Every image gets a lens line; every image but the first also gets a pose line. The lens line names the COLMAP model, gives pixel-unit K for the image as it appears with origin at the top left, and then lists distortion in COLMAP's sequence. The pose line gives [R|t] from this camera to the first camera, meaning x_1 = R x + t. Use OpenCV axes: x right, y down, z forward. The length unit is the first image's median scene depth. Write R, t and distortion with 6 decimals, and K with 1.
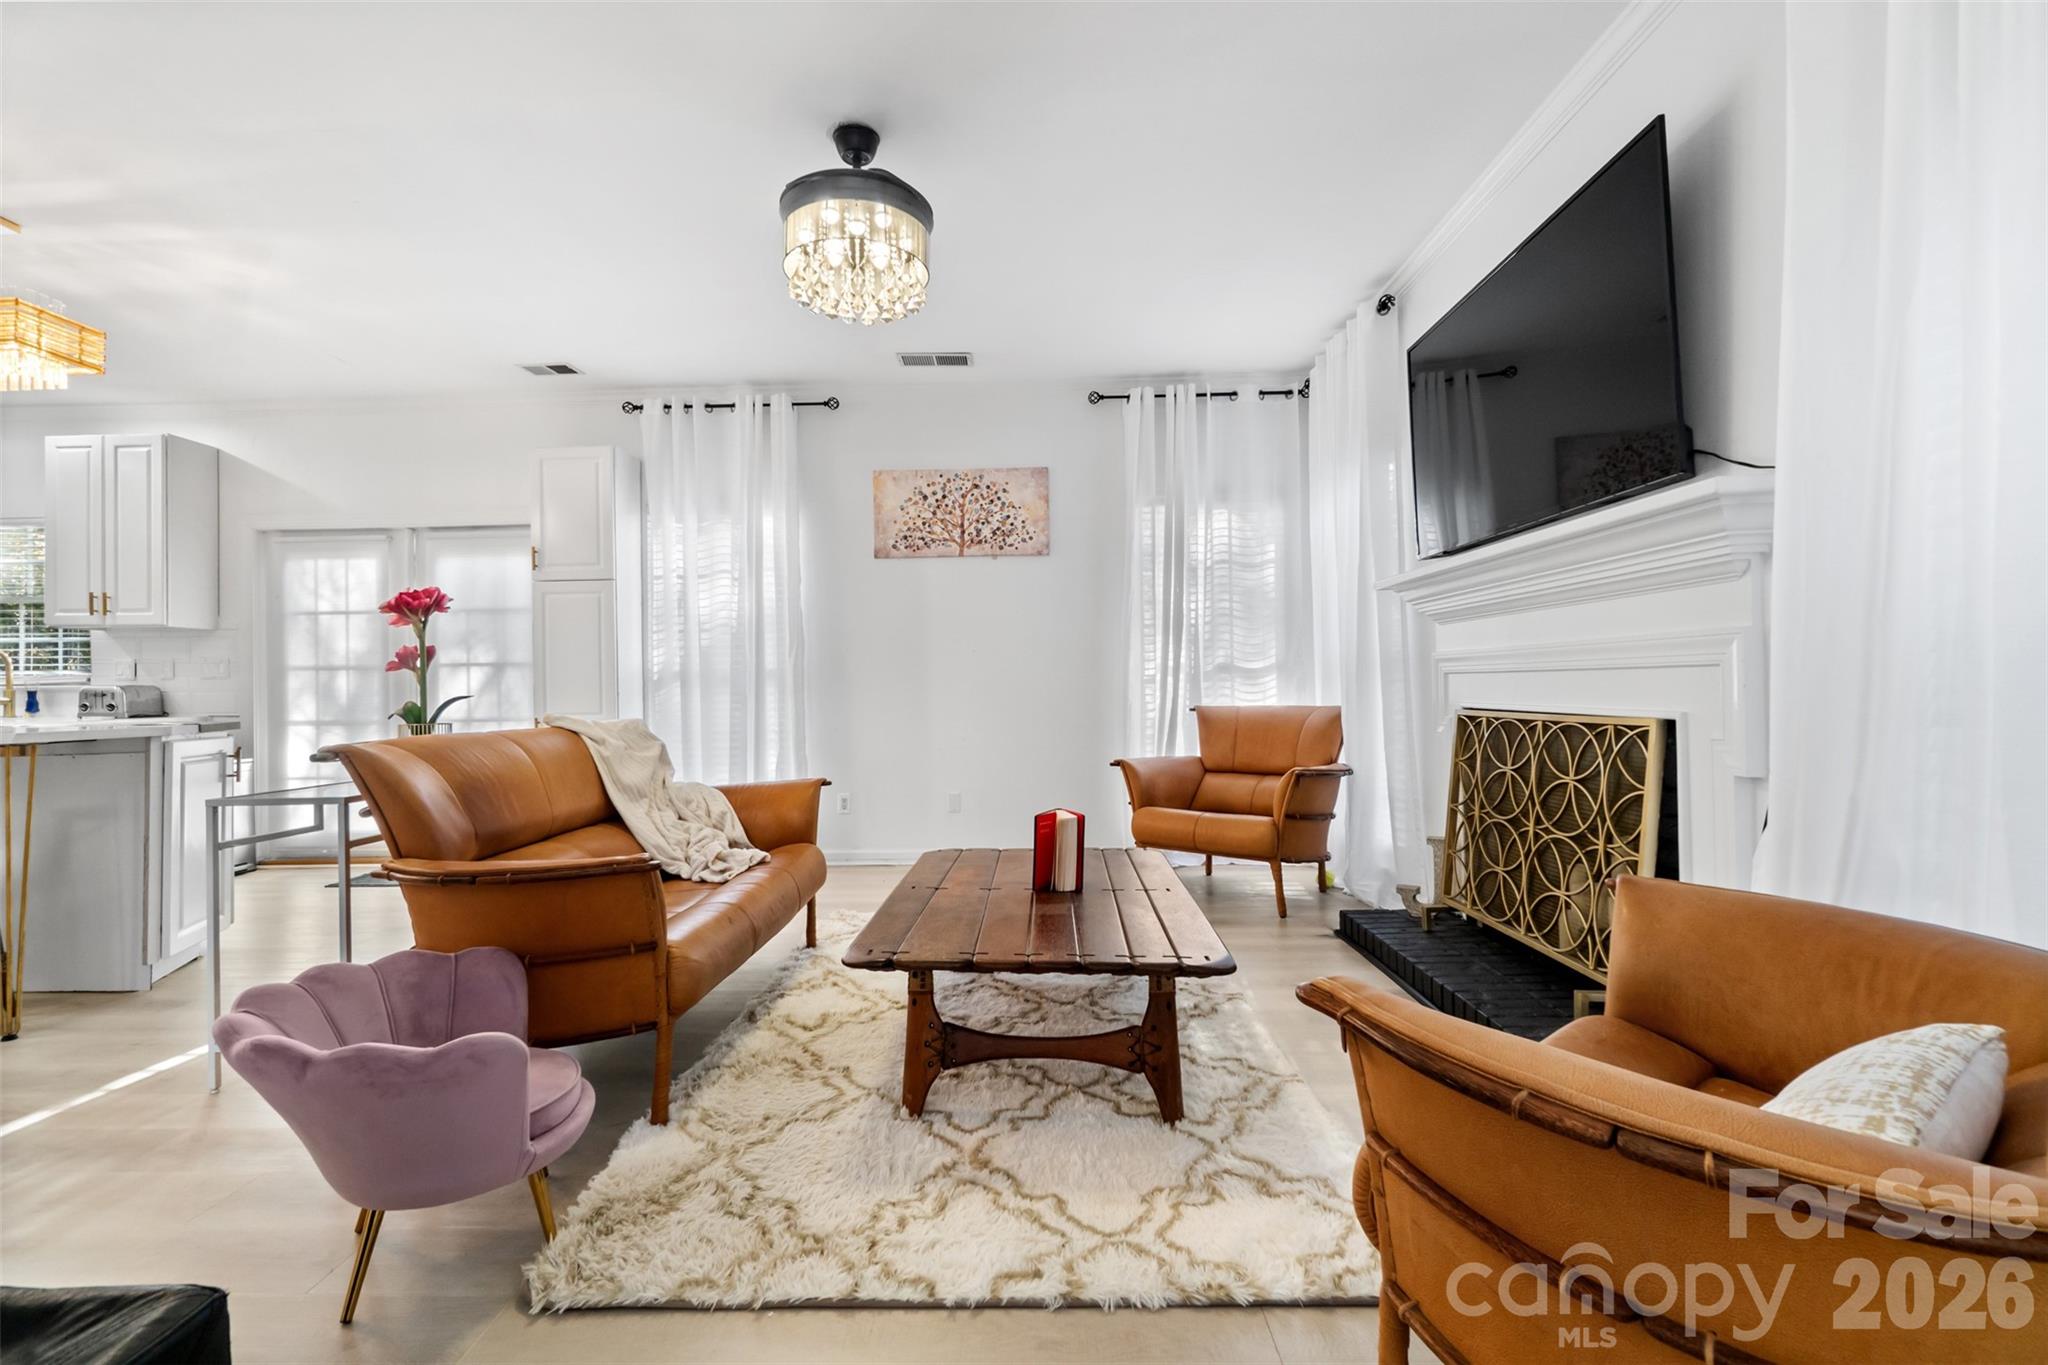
lens RADIAL K [[889.6, 0, 1016.6], [0, 889.6, 686.3], [0, 0, 1]] dist [0.000095, -0.000065]
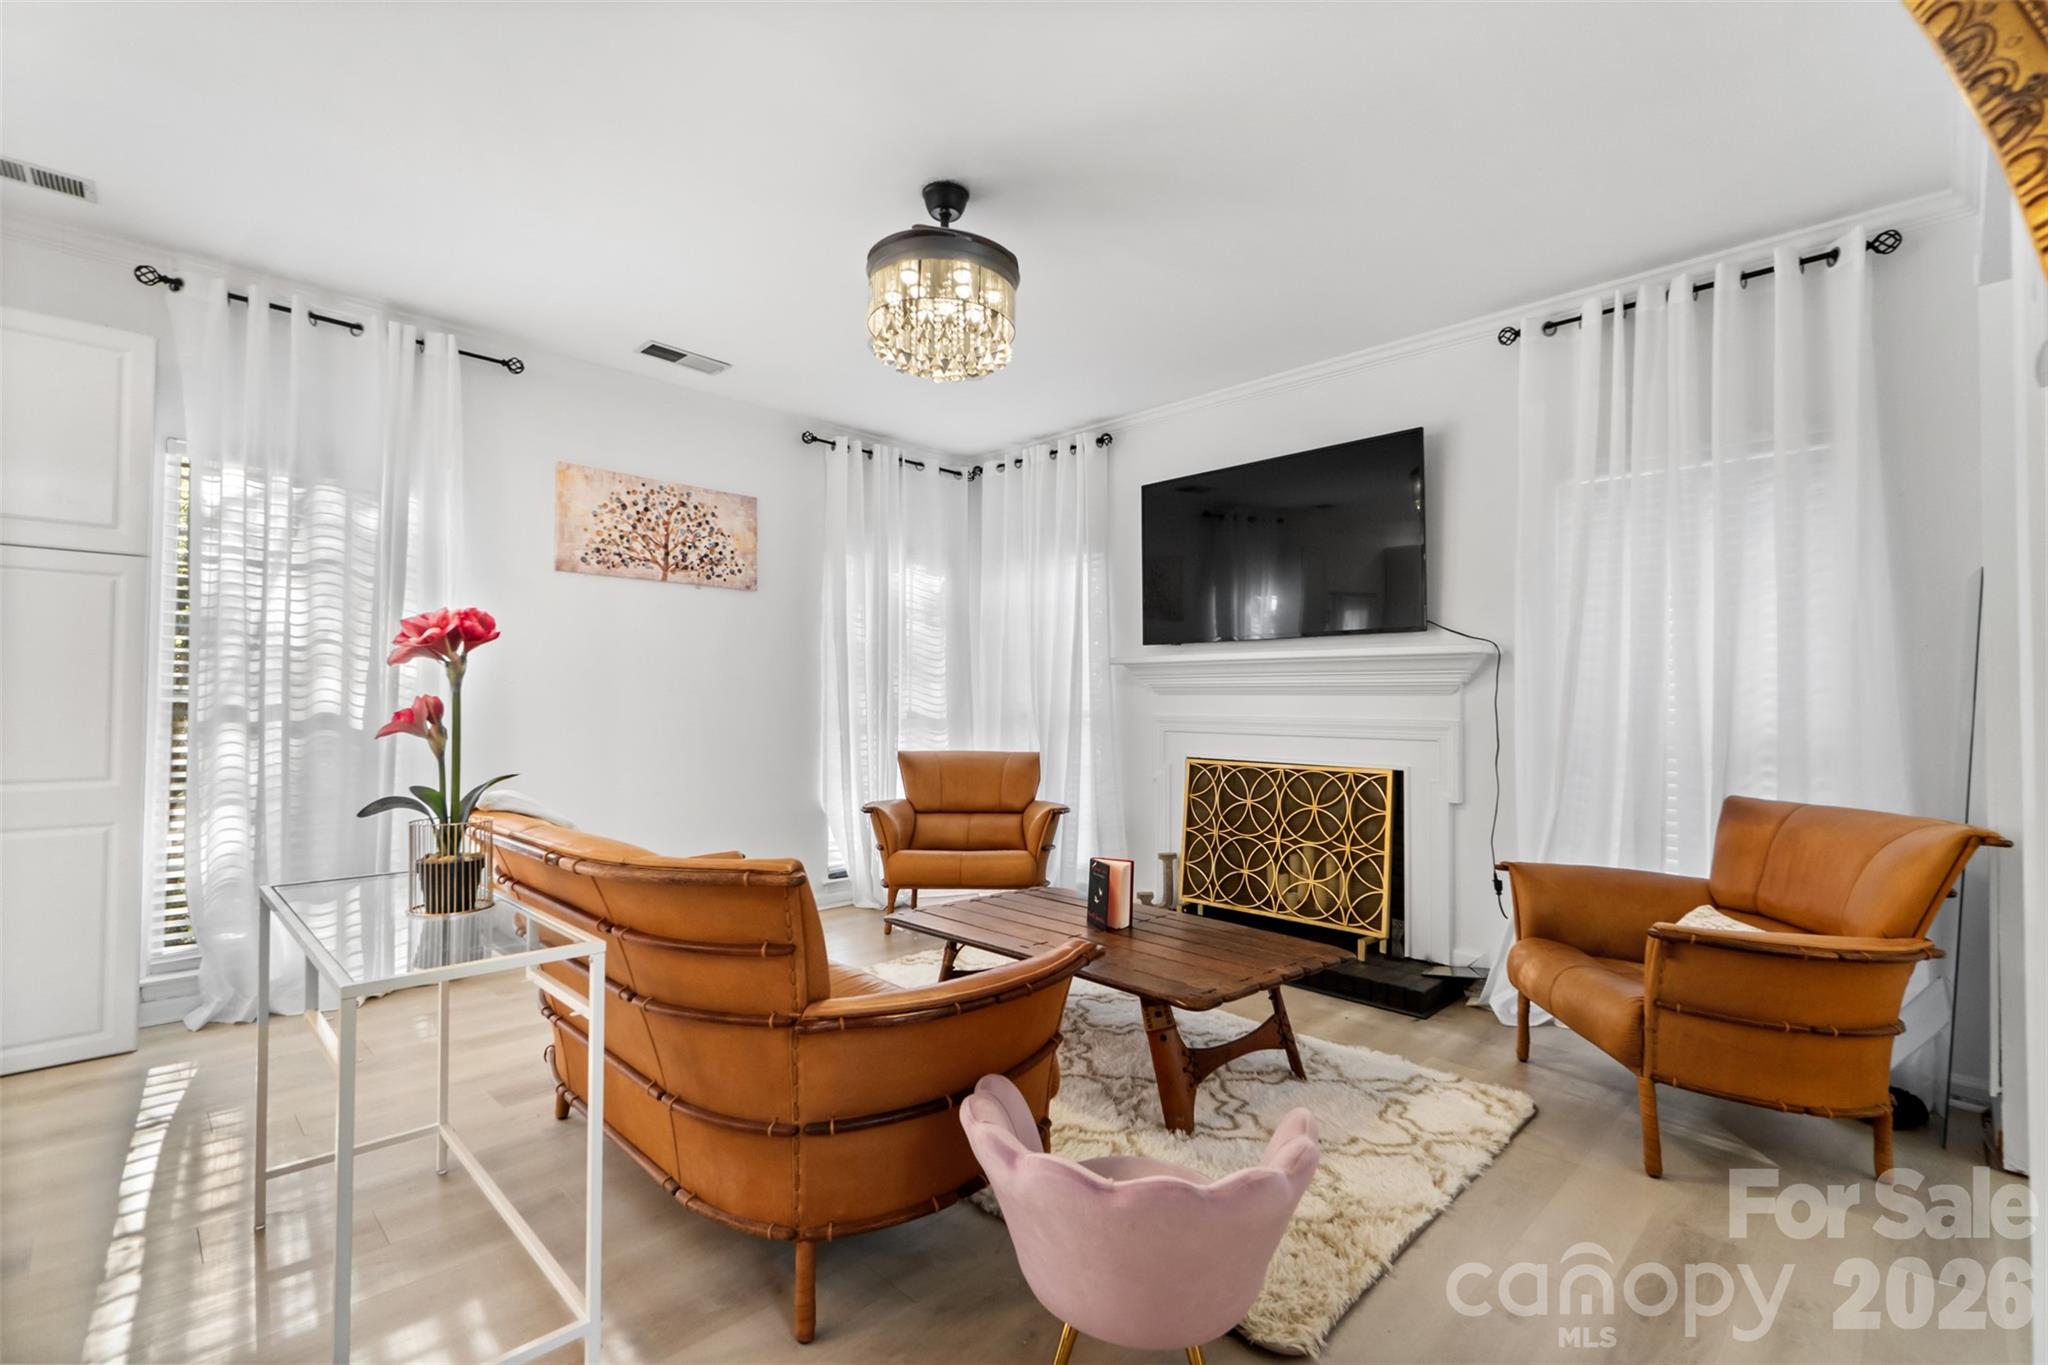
lens RADIAL K [[920.2, 0, 1004.3], [0, 920.2, 692.4], [0, 0, 1]] dist [-0.001341, -0.000109]
pose [[0.699888, 0.032901, 0.713494, -0.485616], [-0.022398, 0.999458, -0.024117, -0.024280], [-0.713901, 0.000899, 0.700246, 0.138392]]
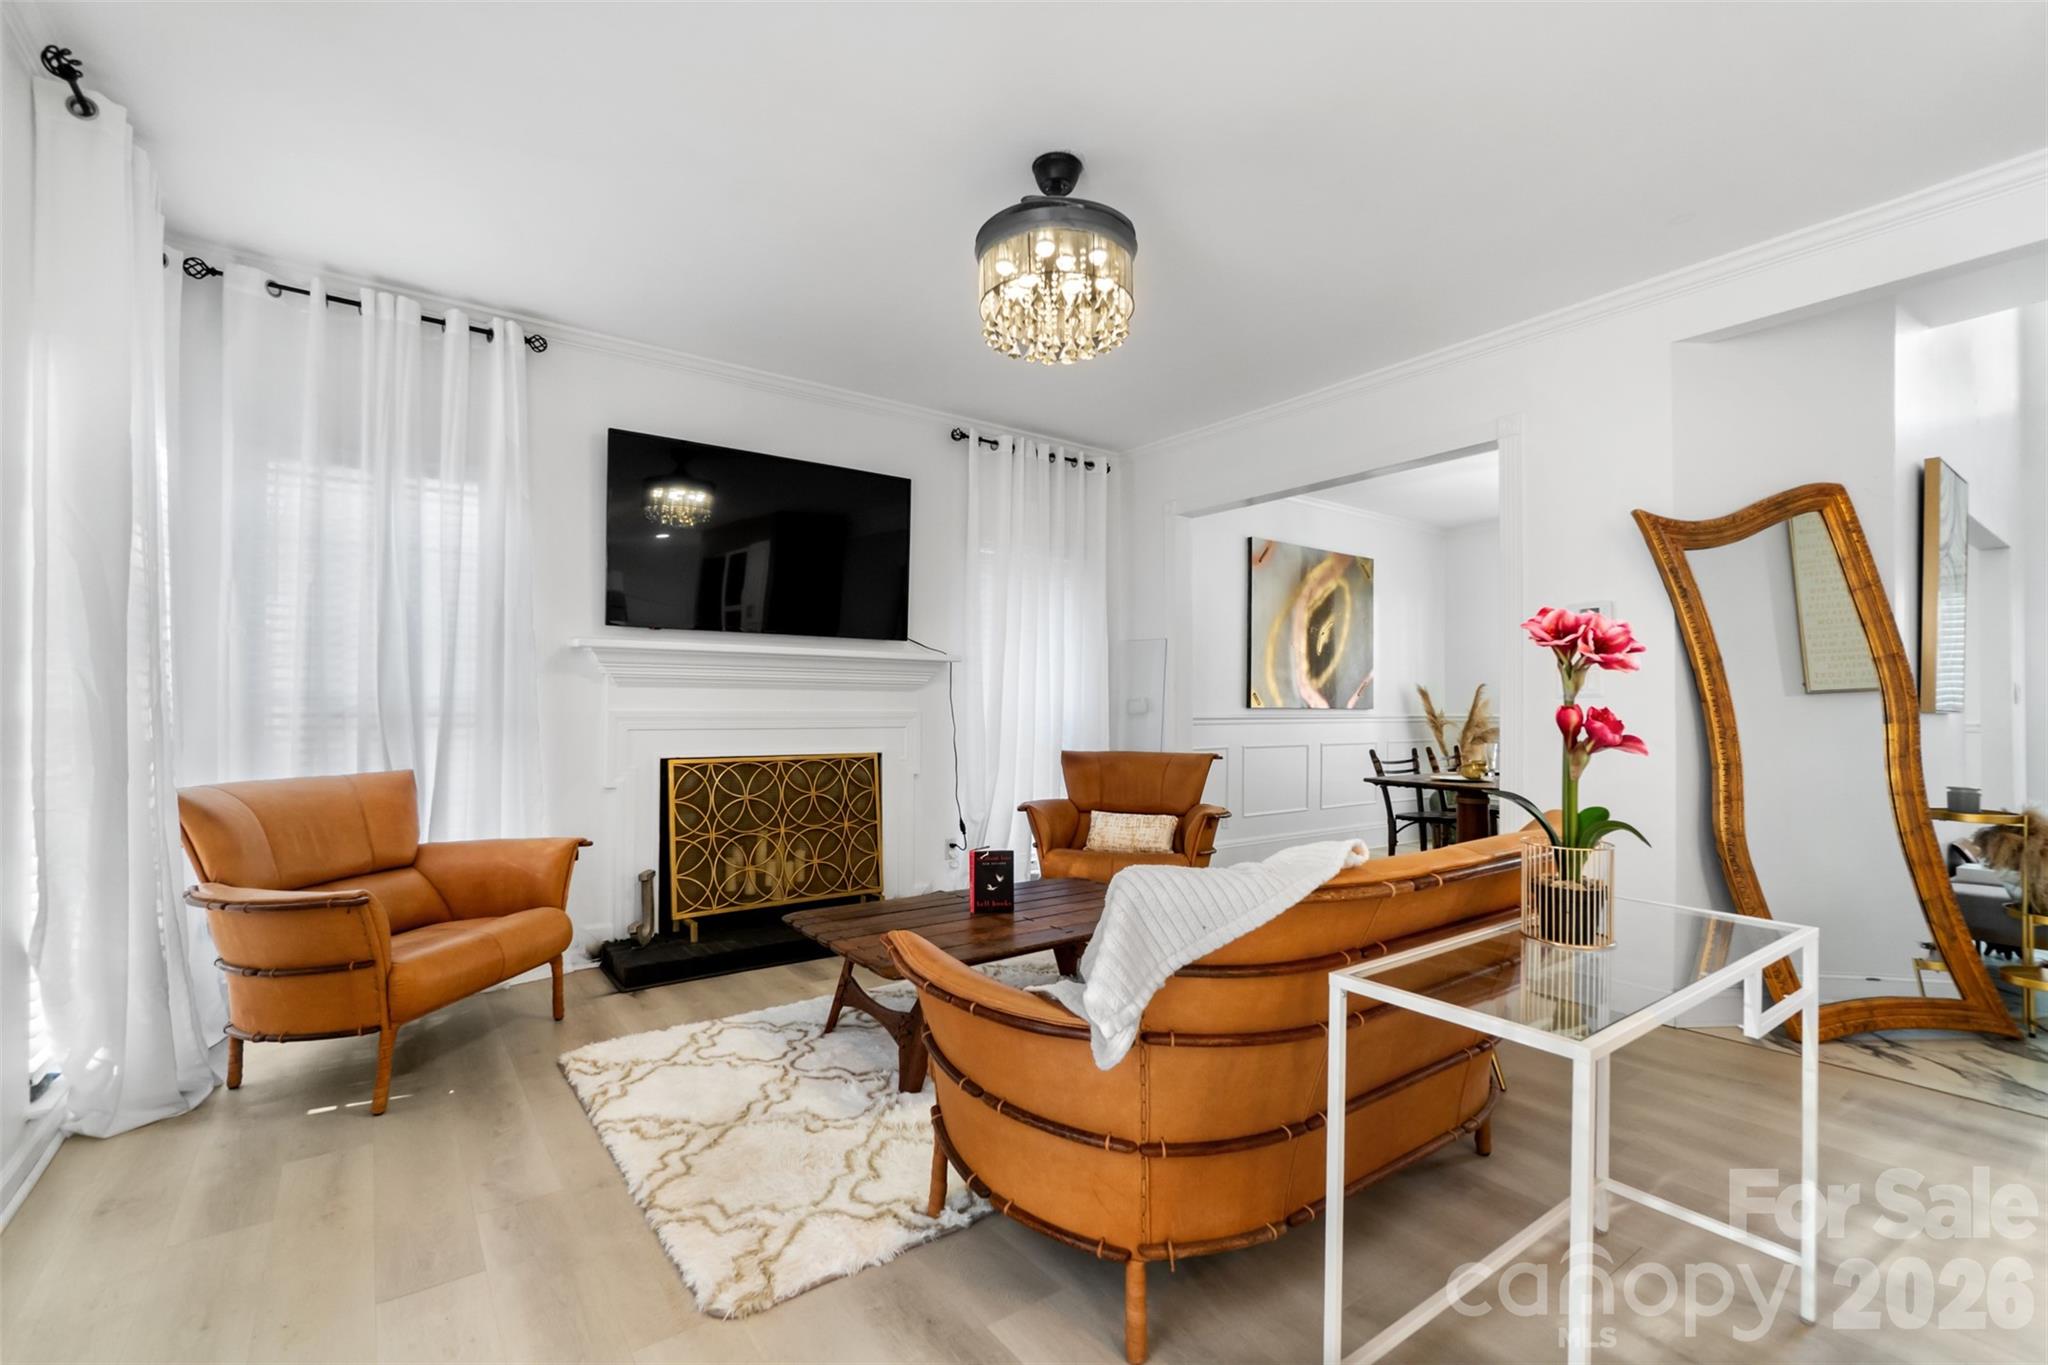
lens RADIAL K [[889.6, 0, 1016.6], [0, 889.6, 686.3], [0, 0, 1]] dist [0.000095, -0.000065]
pose [[-0.610028, 0.025865, 0.791957, -0.508134], [0.001818, 0.999510, -0.031243, -0.023641], [-0.792378, -0.017619, -0.609776, 0.916485]]
